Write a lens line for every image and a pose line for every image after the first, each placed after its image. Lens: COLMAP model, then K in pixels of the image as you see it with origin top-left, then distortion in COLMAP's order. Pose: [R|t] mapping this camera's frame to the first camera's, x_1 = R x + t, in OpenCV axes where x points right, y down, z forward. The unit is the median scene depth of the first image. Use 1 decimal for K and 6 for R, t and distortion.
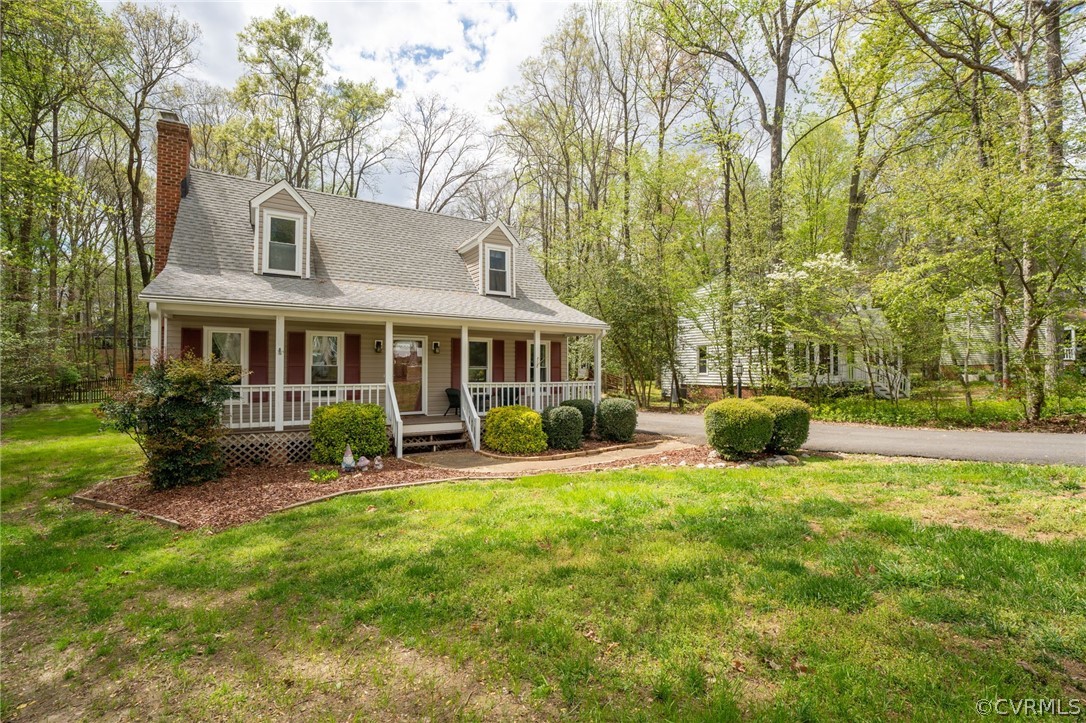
lens RADIAL K [[468.3, 0, 542.5], [0, 468.3, 358.8], [0, 0, 1]] dist [-0.003447, 0.001422]
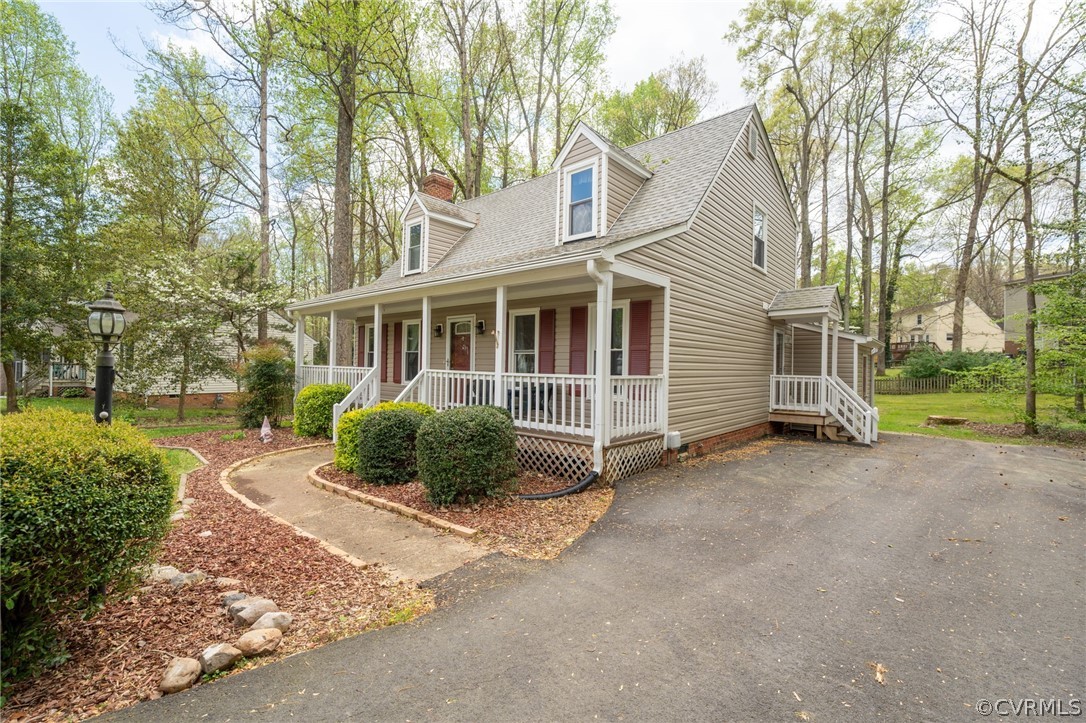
lens RADIAL K [[468.3, 0, 533.8], [0, 468.3, 367.7], [0, 0, 1]] dist [-0.003447, 0.001422]
pose [[0.285402, -0.001350, -0.958407, 0.569531], [-0.004848, 0.999984, -0.002852, 0.046801], [0.958396, 0.005460, 0.285391, 0.866908]]
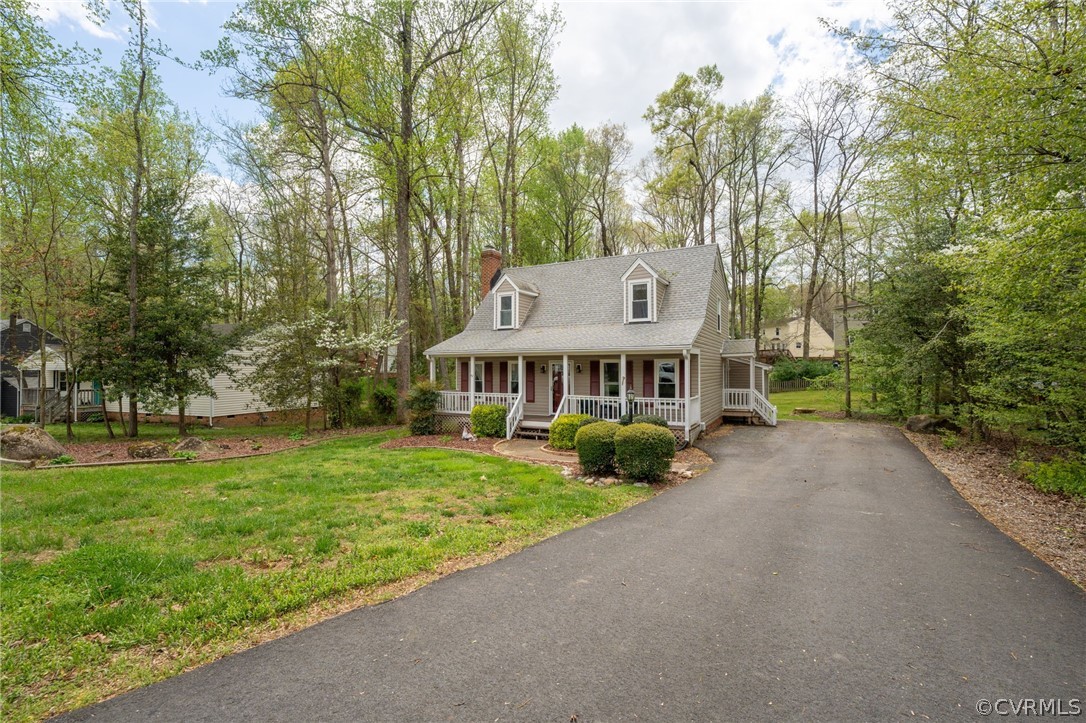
lens RADIAL K [[468.3, 0, 537.3], [0, 468.3, 363.6], [0, 0, 1]] dist [-0.003447, 0.001422]
pose [[0.490998, -0.022245, -0.870876, 0.913684], [0.018134, 0.999718, -0.015312, -0.019463], [0.870972, -0.008274, 0.491263, 0.225231]]
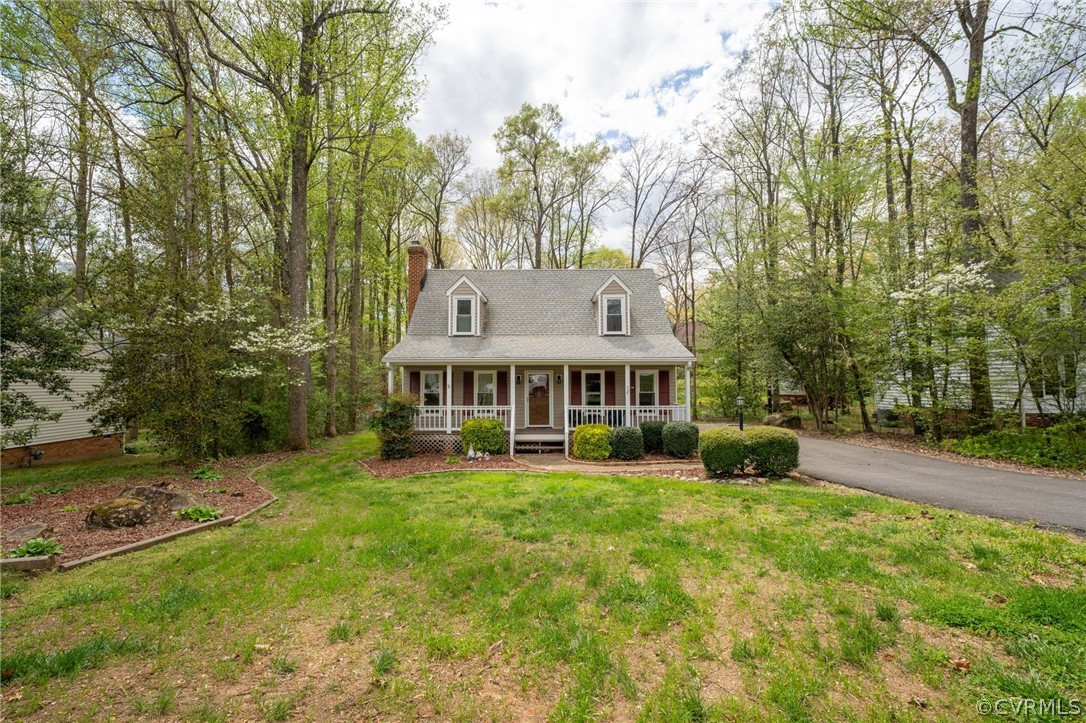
lens RADIAL K [[468.3, 0, 548.3], [0, 468.3, 360.4], [0, 0, 1]] dist [-0.003447, 0.001422]
pose [[0.846288, -0.035584, -0.531535, 0.472952], [0.017429, 0.999082, -0.039134, -0.024909], [0.532440, 0.023855, 0.846132, -0.165345]]
